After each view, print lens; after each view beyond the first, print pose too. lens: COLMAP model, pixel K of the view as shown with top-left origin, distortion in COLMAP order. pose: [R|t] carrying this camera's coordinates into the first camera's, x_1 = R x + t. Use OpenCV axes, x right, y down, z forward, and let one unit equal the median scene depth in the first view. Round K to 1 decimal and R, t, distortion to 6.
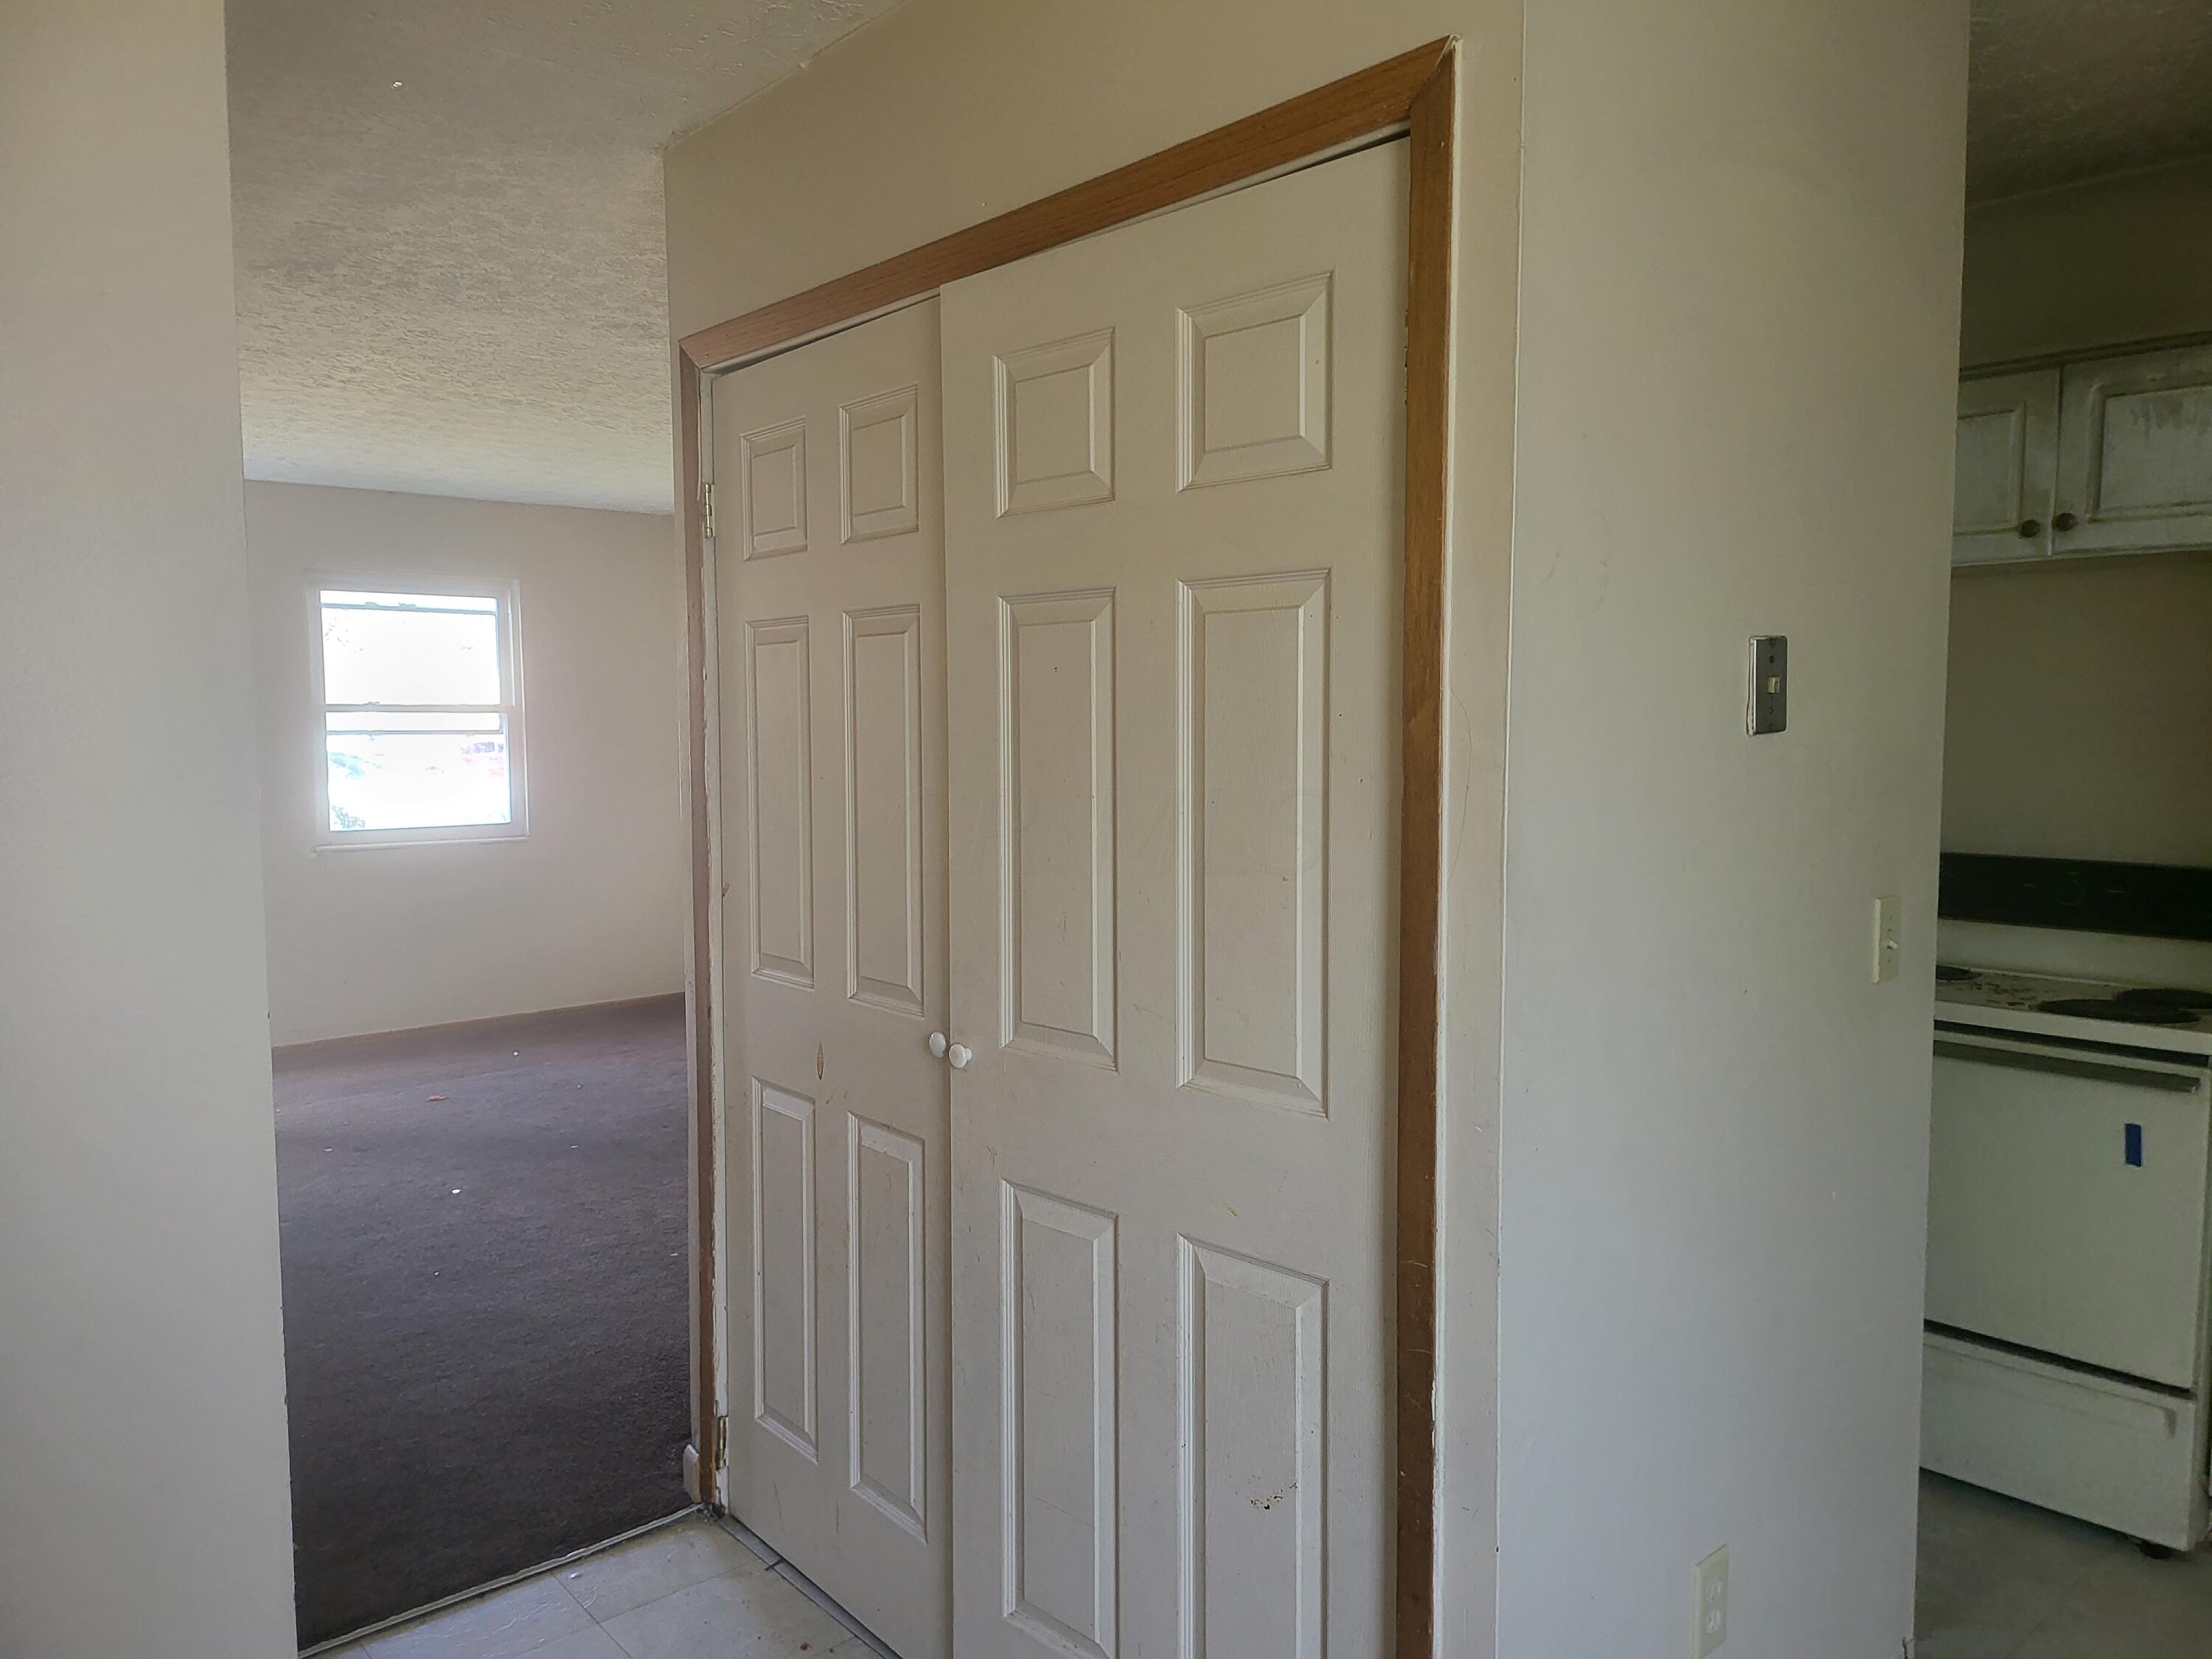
lens RADIAL K [[1571.7, 0, 1120.8], [0, 1571.7, 852.0], [0, 0, 1]] dist [0.077951, -0.096435]
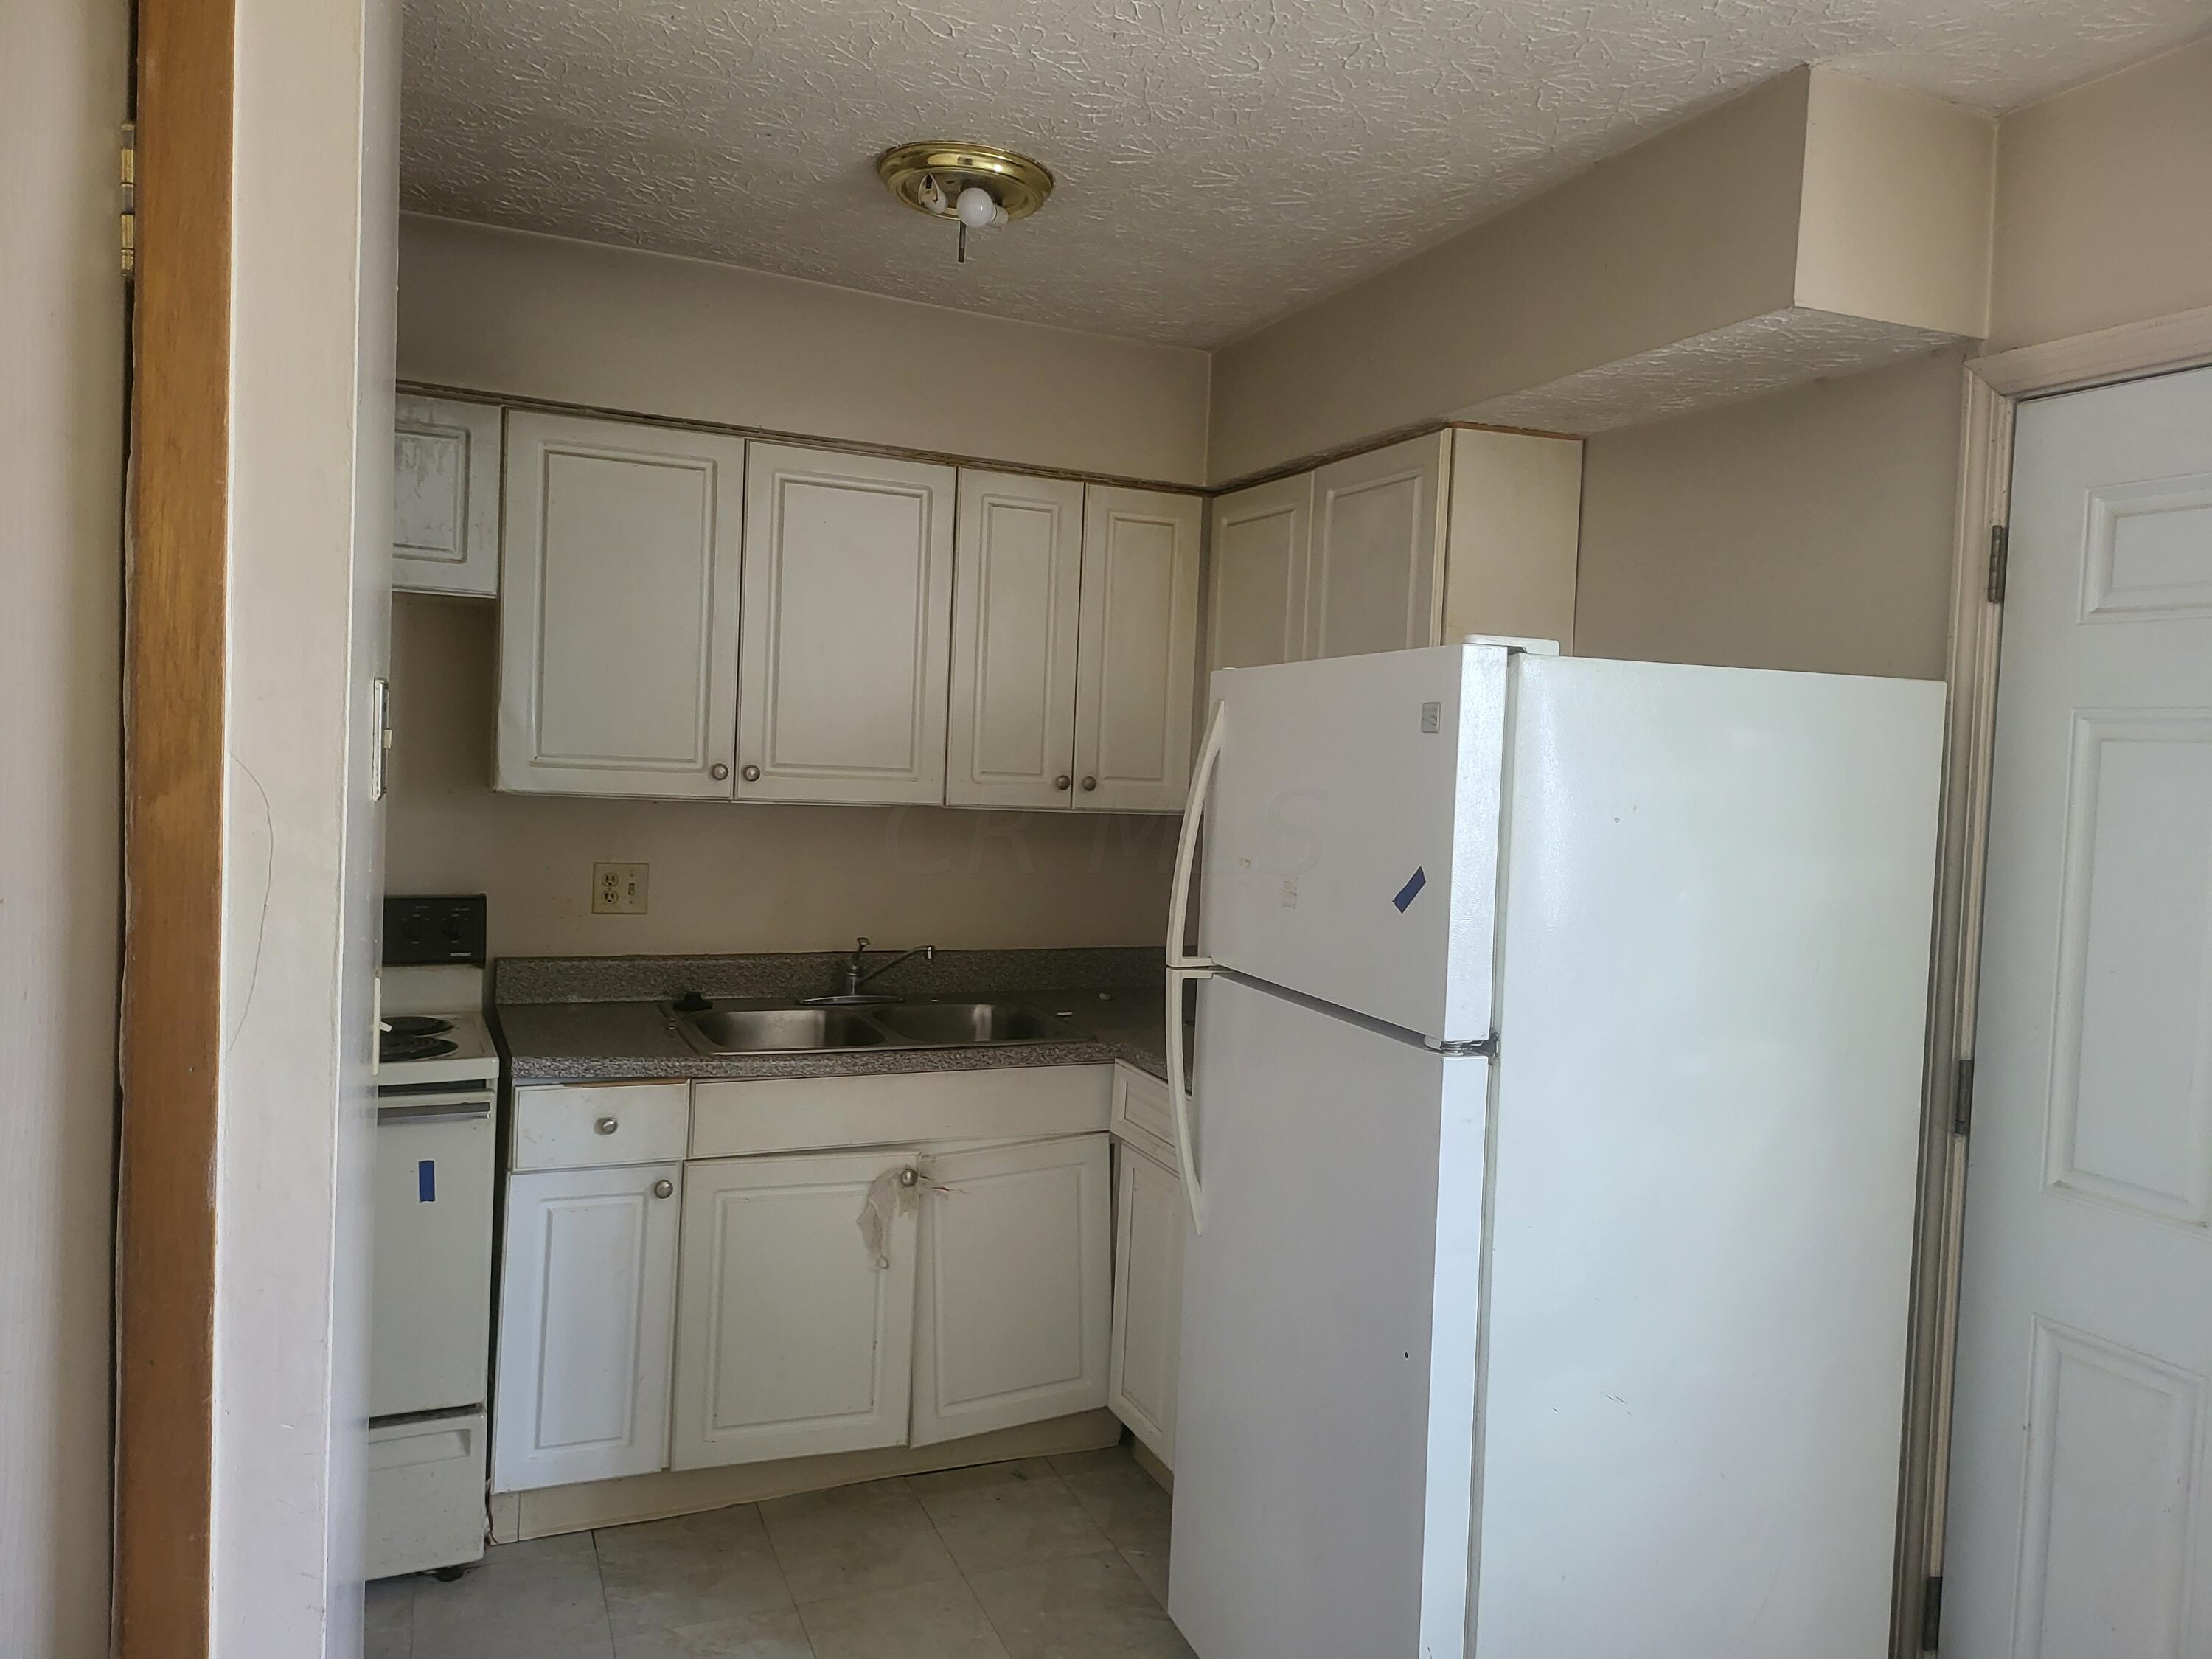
lens RADIAL K [[1540.7, 0, 1106.0], [0, 1540.7, 829.5], [0, 0, 1]] dist [0.071172, -0.070911]
pose [[0.293976, -0.035149, 0.955166, -0.236068], [0.042025, 0.998833, 0.023822, -0.060072], [-0.954889, 0.033138, 0.295109, 0.398773]]
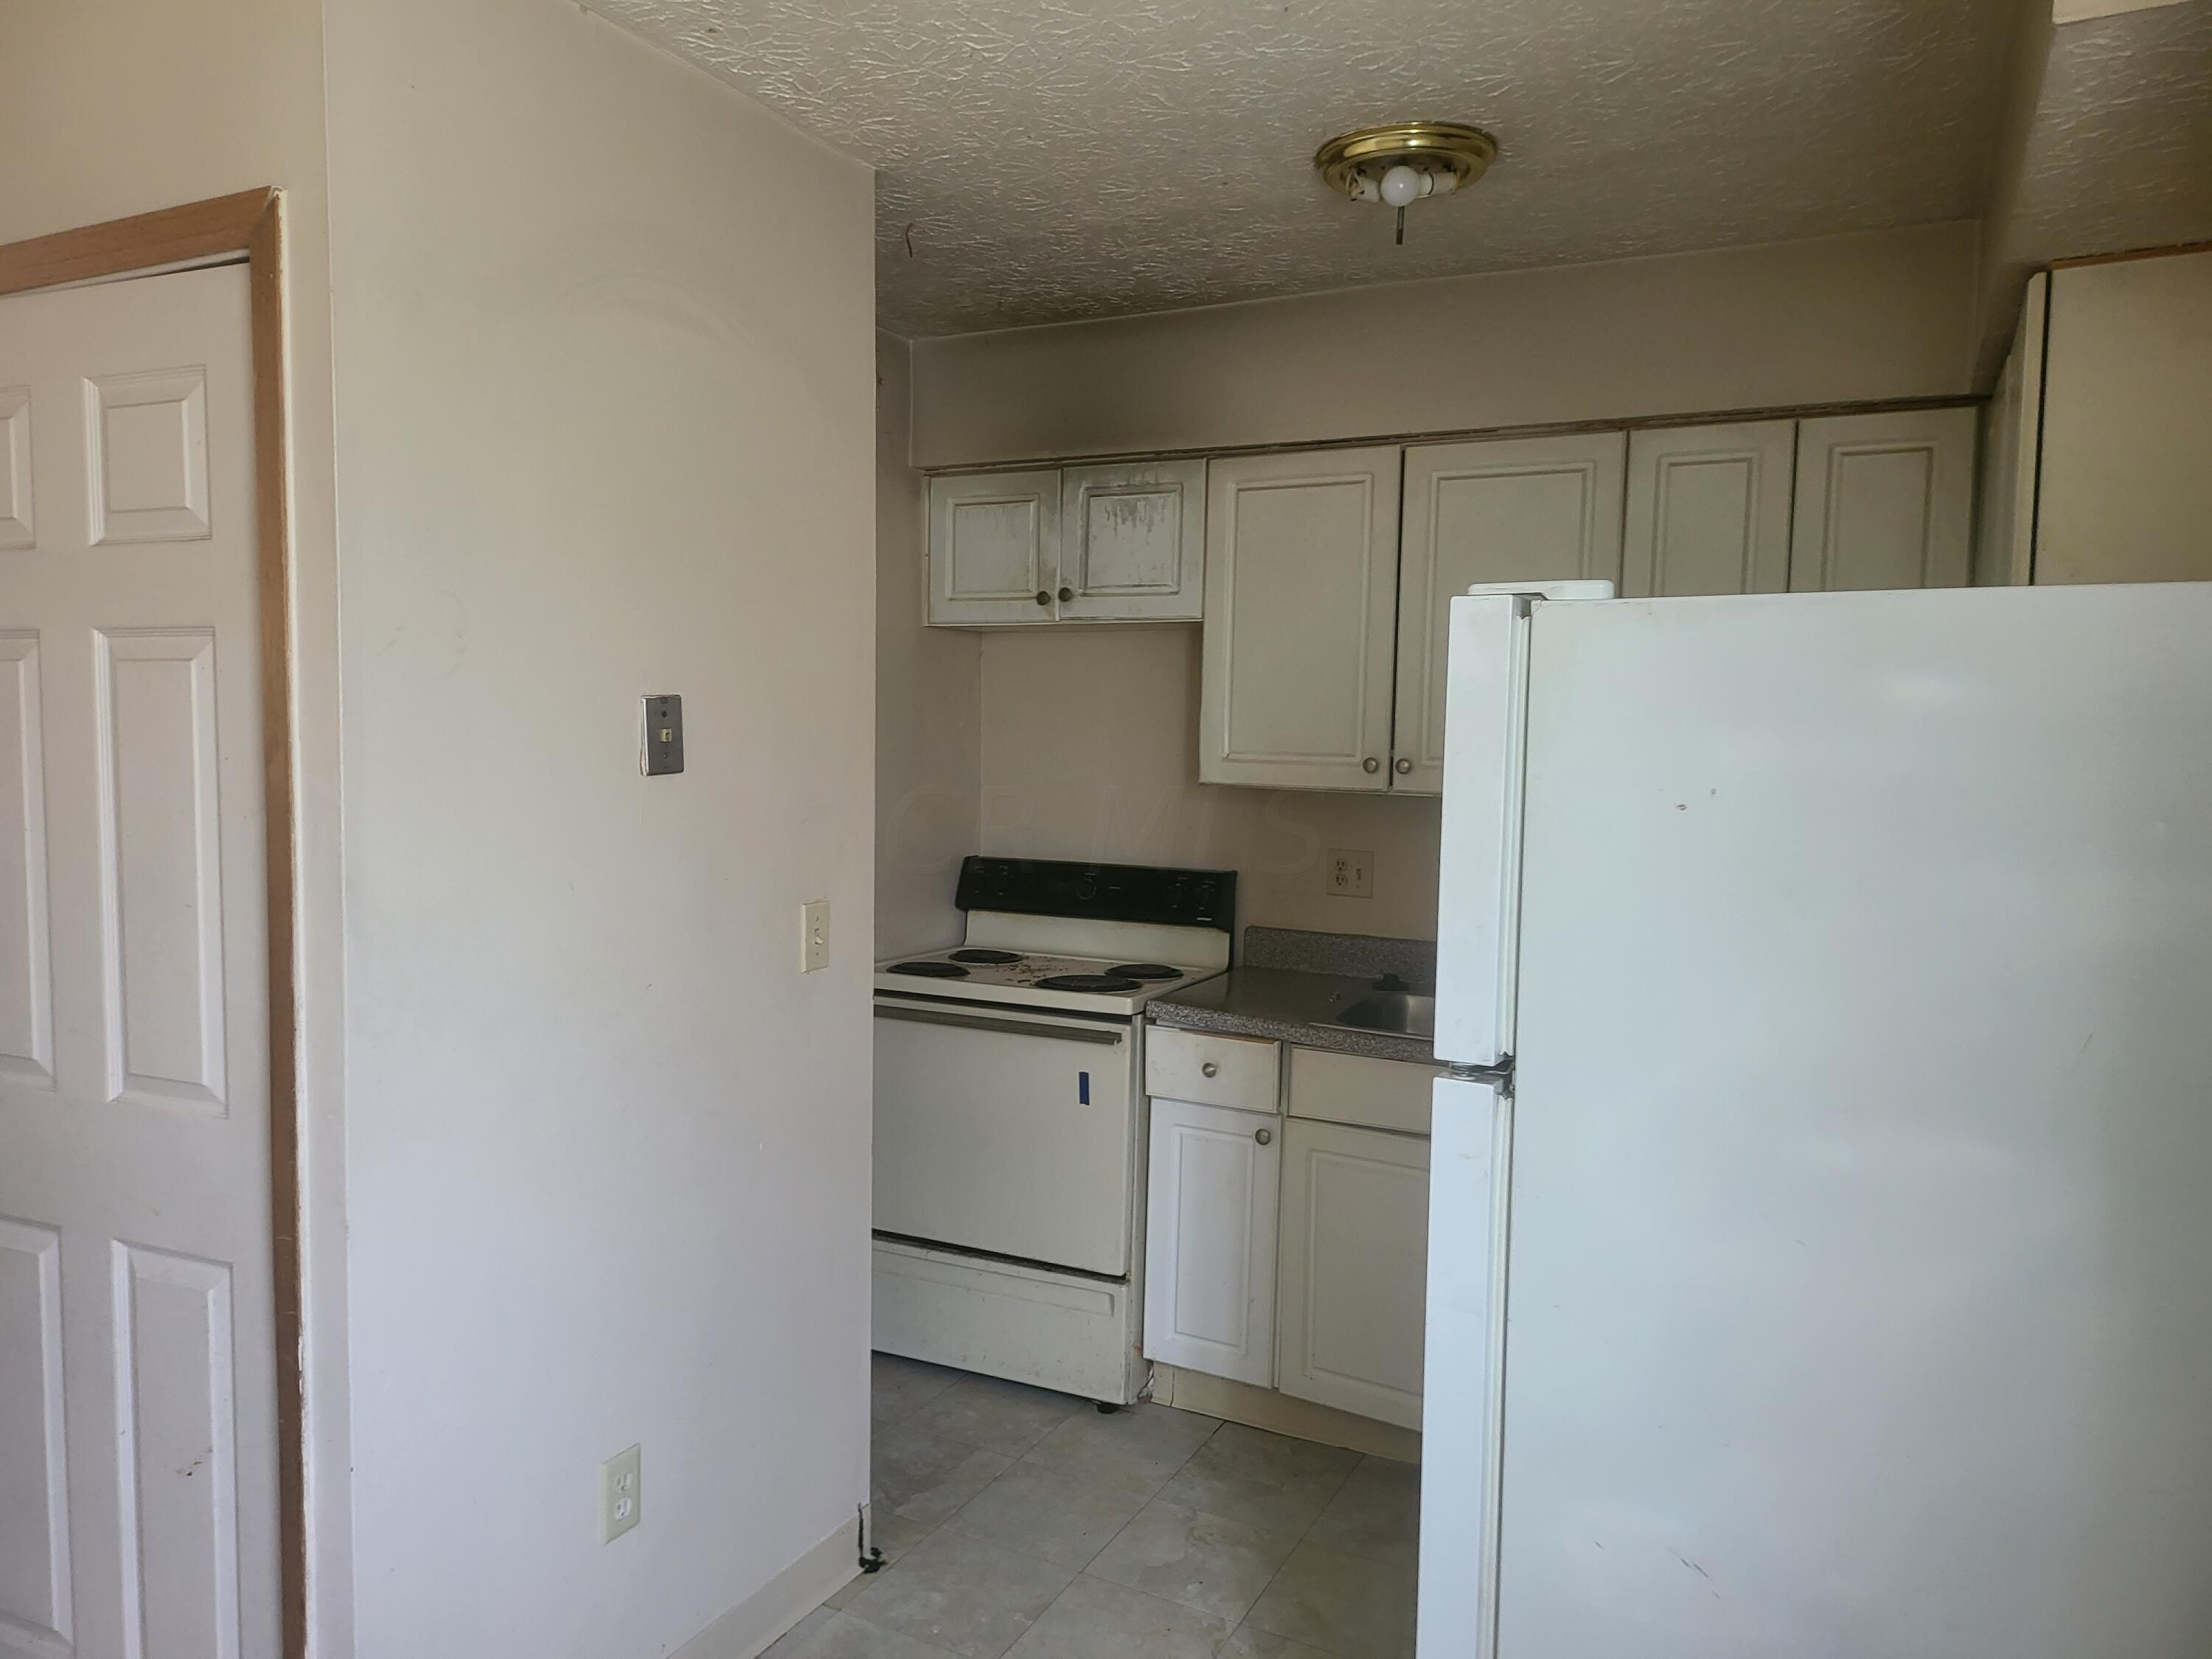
lens RADIAL K [[1571.7, 0, 1120.8], [0, 1571.7, 852.0], [0, 0, 1]] dist [0.077951, -0.096435]
pose [[0.931581, -0.015700, 0.363195, 0.284680], [0.015928, 0.999870, 0.002367, -0.011691], [-0.363185, 0.003580, 0.931710, -0.257393]]
